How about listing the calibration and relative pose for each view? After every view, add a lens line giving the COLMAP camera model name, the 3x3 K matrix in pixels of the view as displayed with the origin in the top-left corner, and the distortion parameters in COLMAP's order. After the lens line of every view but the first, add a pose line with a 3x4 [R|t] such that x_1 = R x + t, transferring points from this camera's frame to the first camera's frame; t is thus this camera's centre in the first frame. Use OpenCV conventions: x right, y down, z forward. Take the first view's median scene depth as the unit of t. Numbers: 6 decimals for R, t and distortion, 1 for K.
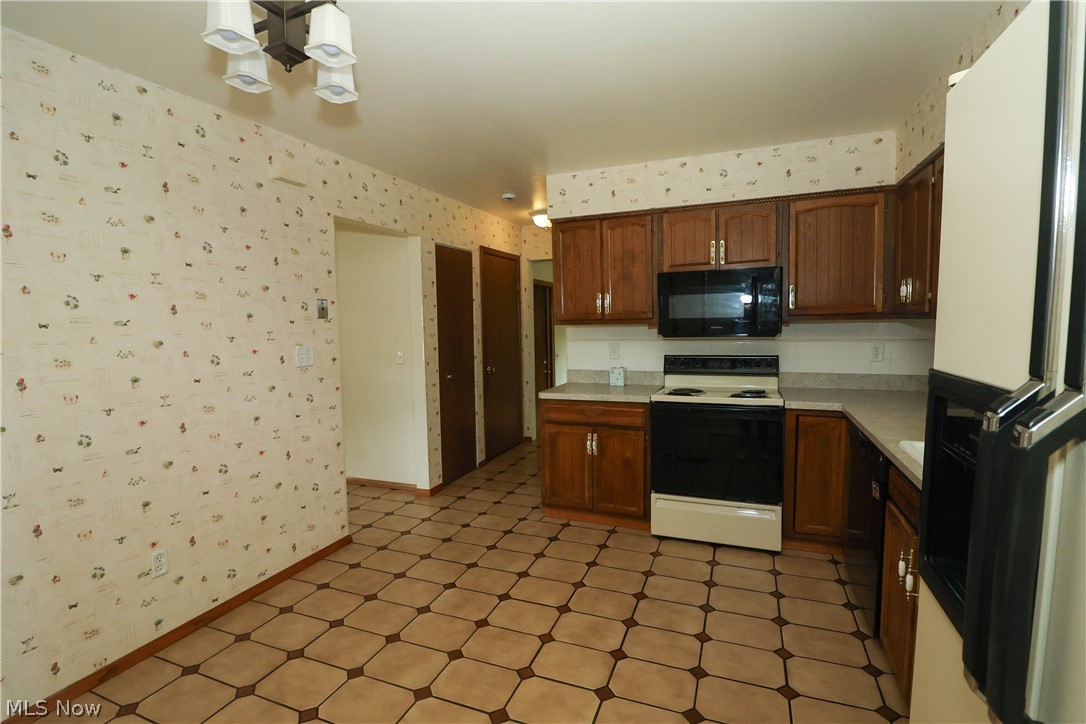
lens RADIAL K [[501.2, 0, 545.7], [0, 501.2, 357.8], [0, 0, 1]] dist [-0.001426, -0.010319]
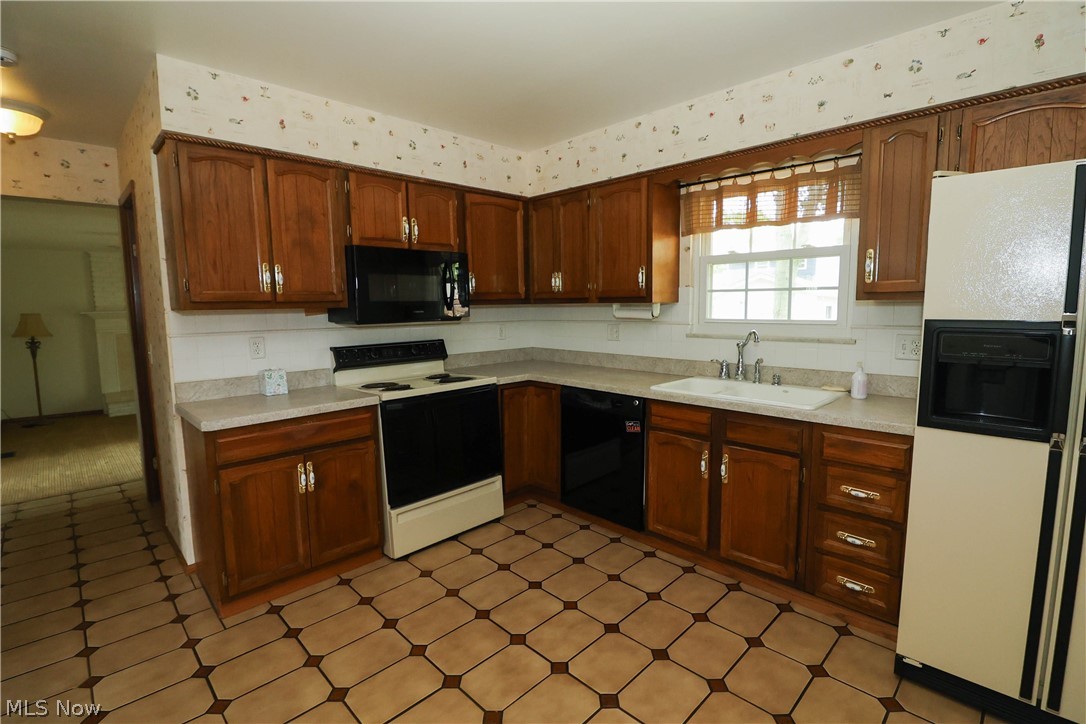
lens RADIAL K [[501.2, 0, 545.7], [0, 501.2, 357.8], [0, 0, 1]] dist [-0.001426, -0.010319]
pose [[0.395753, -0.086375, 0.914286, -0.406269], [0.071282, 0.995453, 0.063188, -0.016860], [-0.915586, 0.040166, 0.400110, 0.400318]]
